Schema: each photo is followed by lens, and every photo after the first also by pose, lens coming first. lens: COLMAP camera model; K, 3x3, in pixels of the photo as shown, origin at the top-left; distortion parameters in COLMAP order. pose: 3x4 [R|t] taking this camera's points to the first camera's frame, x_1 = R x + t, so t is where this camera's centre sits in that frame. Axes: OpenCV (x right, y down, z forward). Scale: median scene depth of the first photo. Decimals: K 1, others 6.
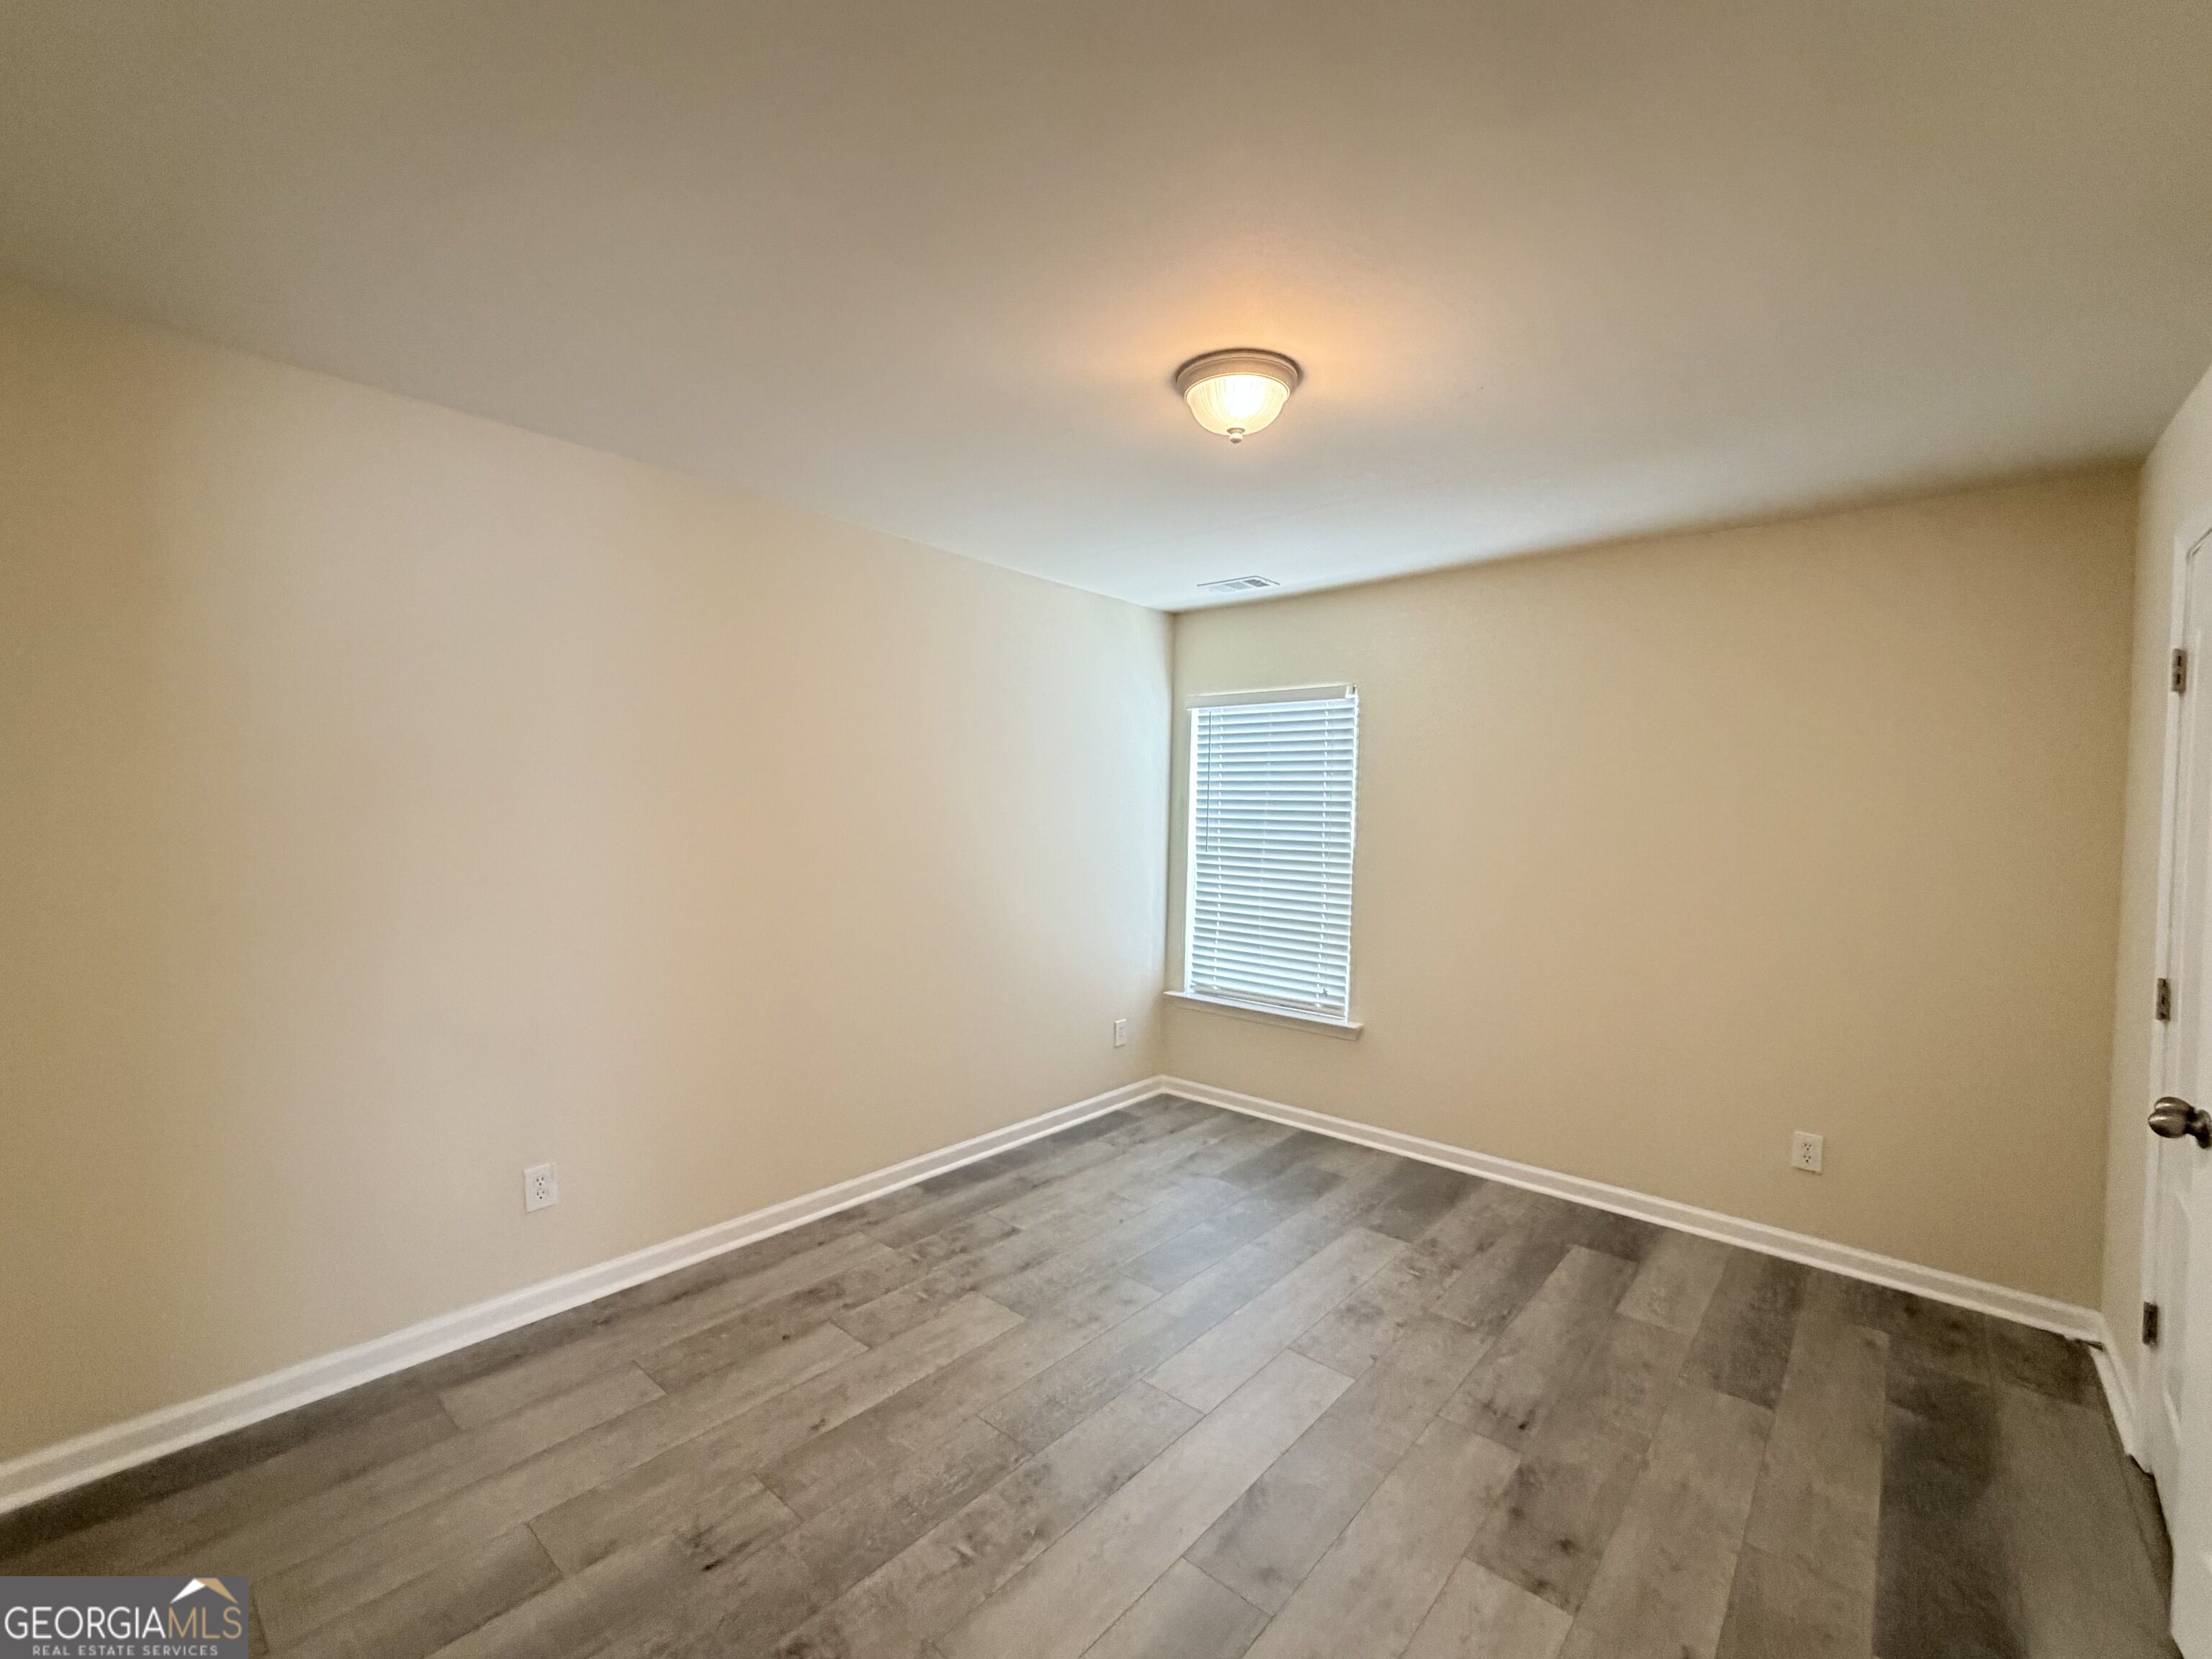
lens RADIAL K [[930.6, 0, 1093.4], [0, 930.6, 830.9], [0, 0, 1]] dist [-0.000199, -0.000200]
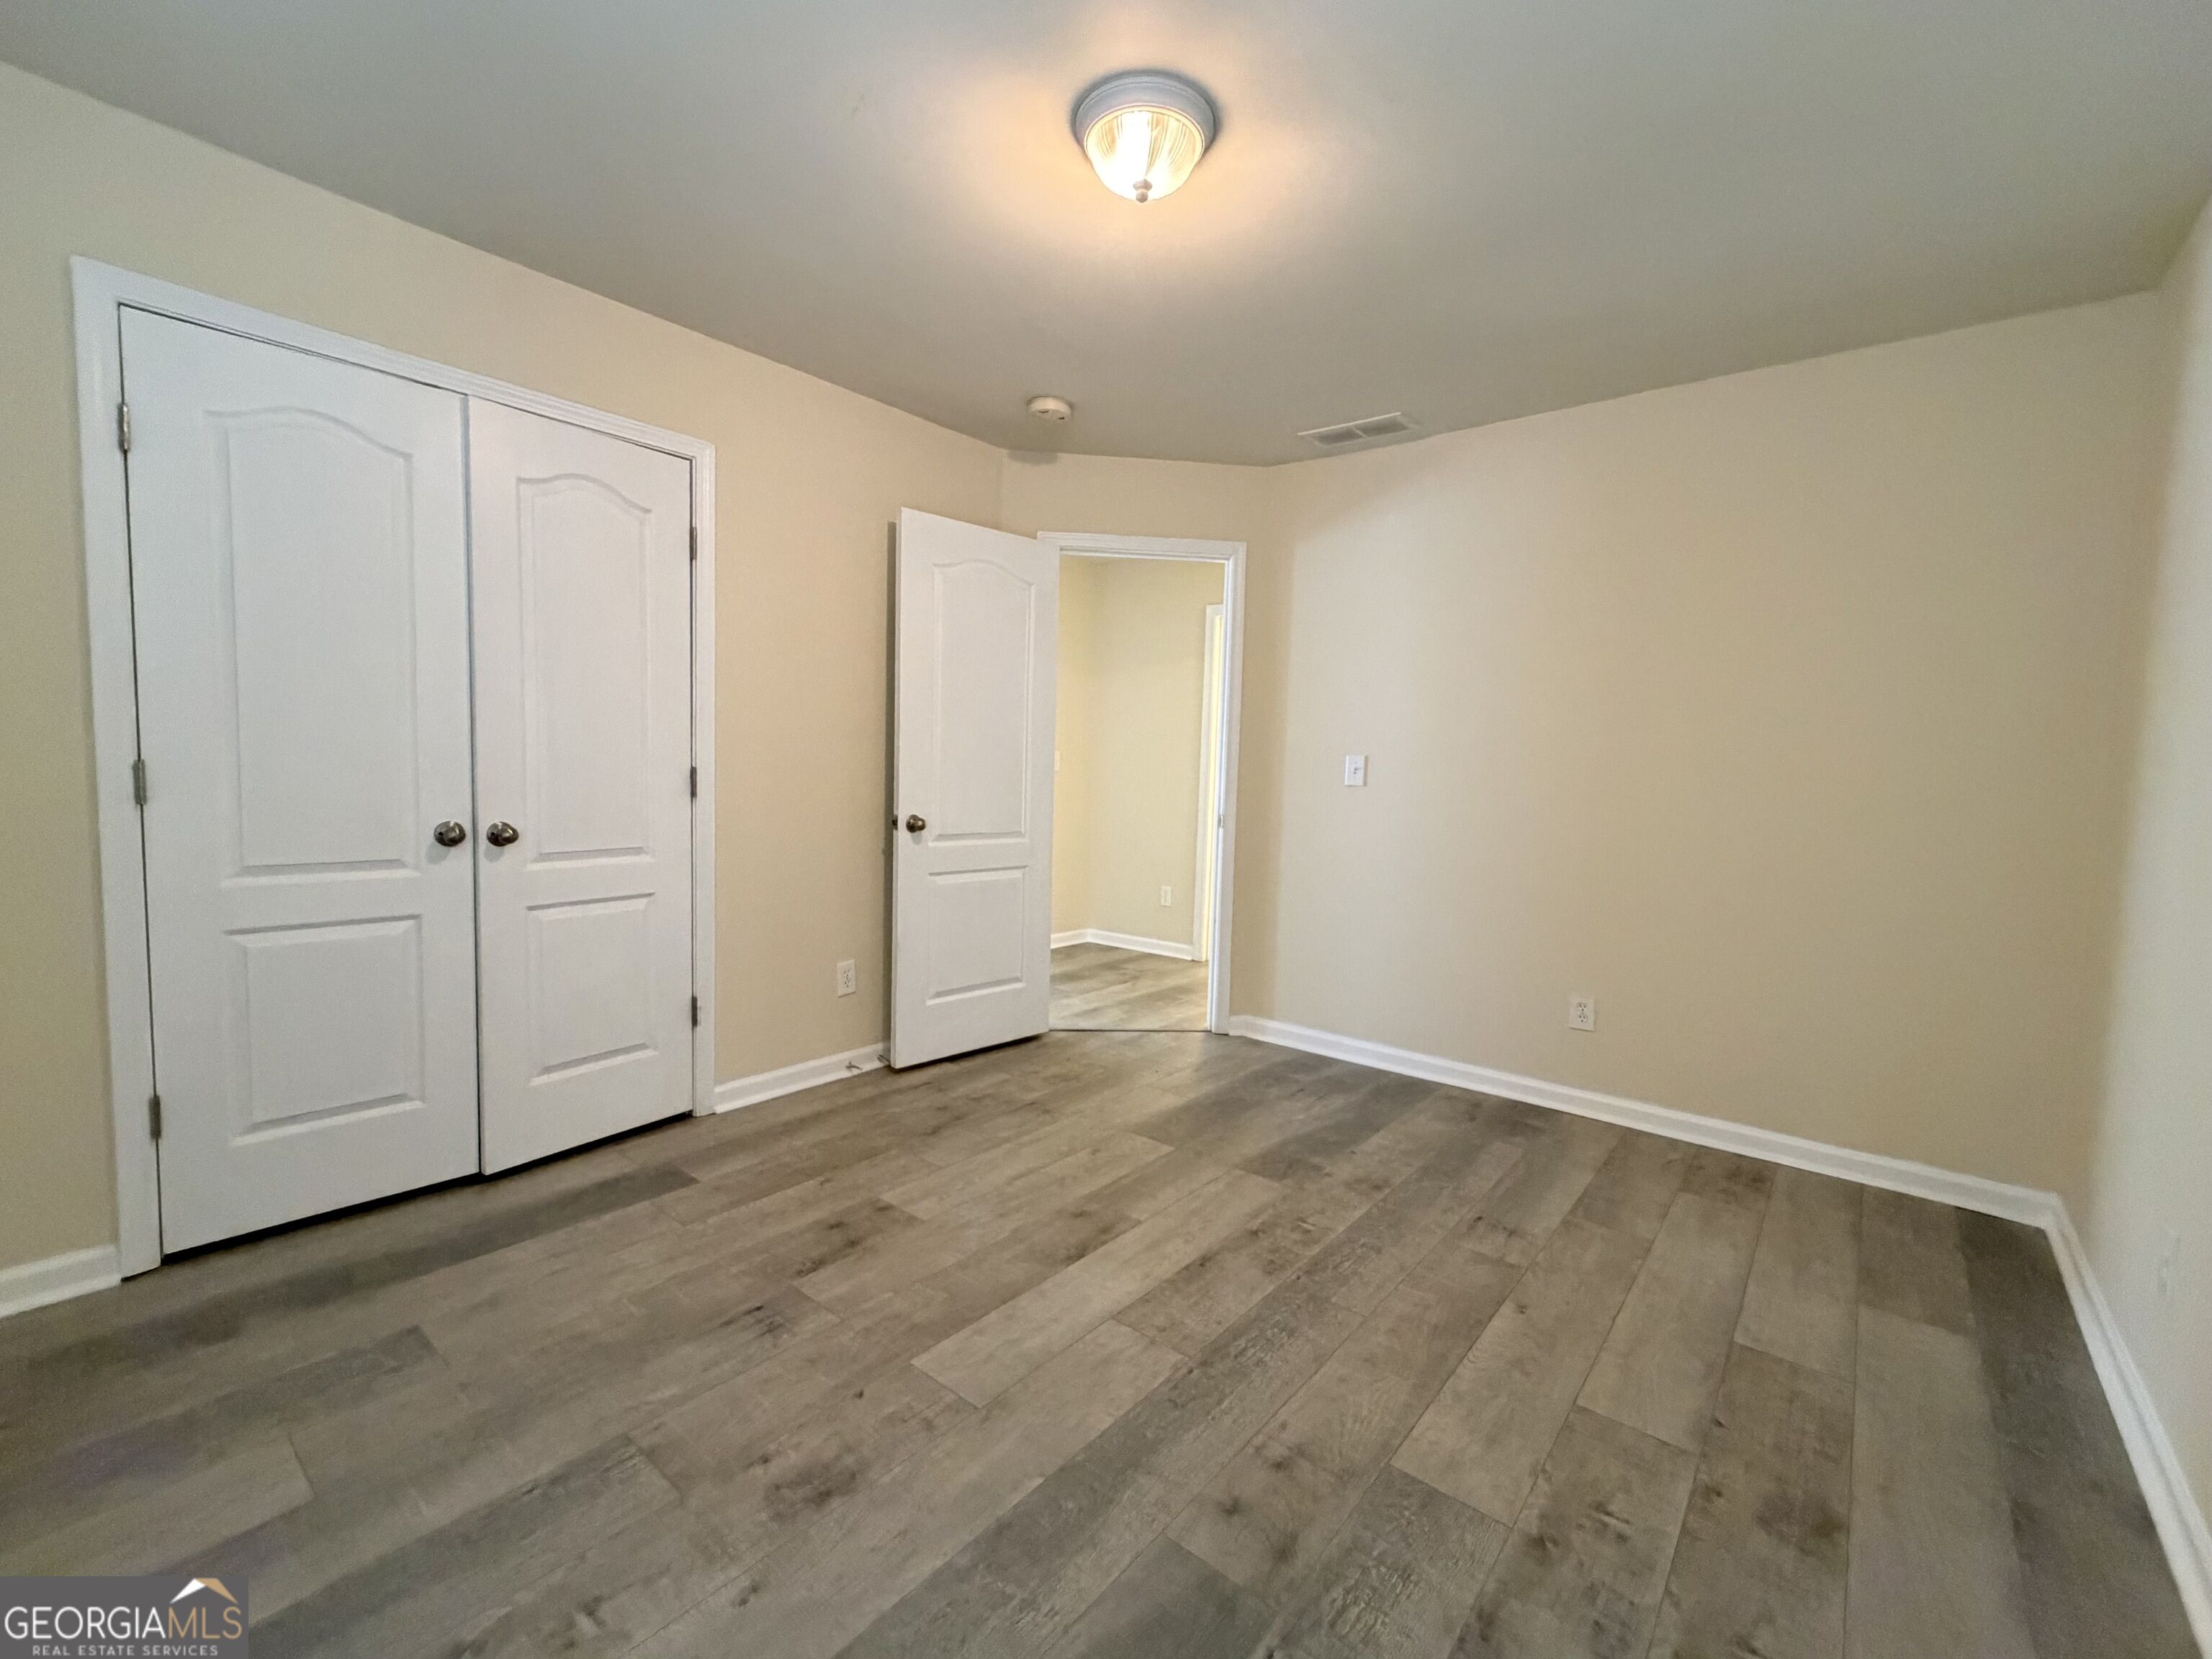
lens RADIAL K [[930.6, 0, 1093.4], [0, 930.6, 830.9], [0, 0, 1]] dist [-0.000199, -0.000200]
pose [[-0.998365, -0.048720, -0.029906, 0.183624], [-0.051574, 0.993288, 0.103530, 0.075235], [0.024661, 0.104903, -0.994177, 1.789261]]
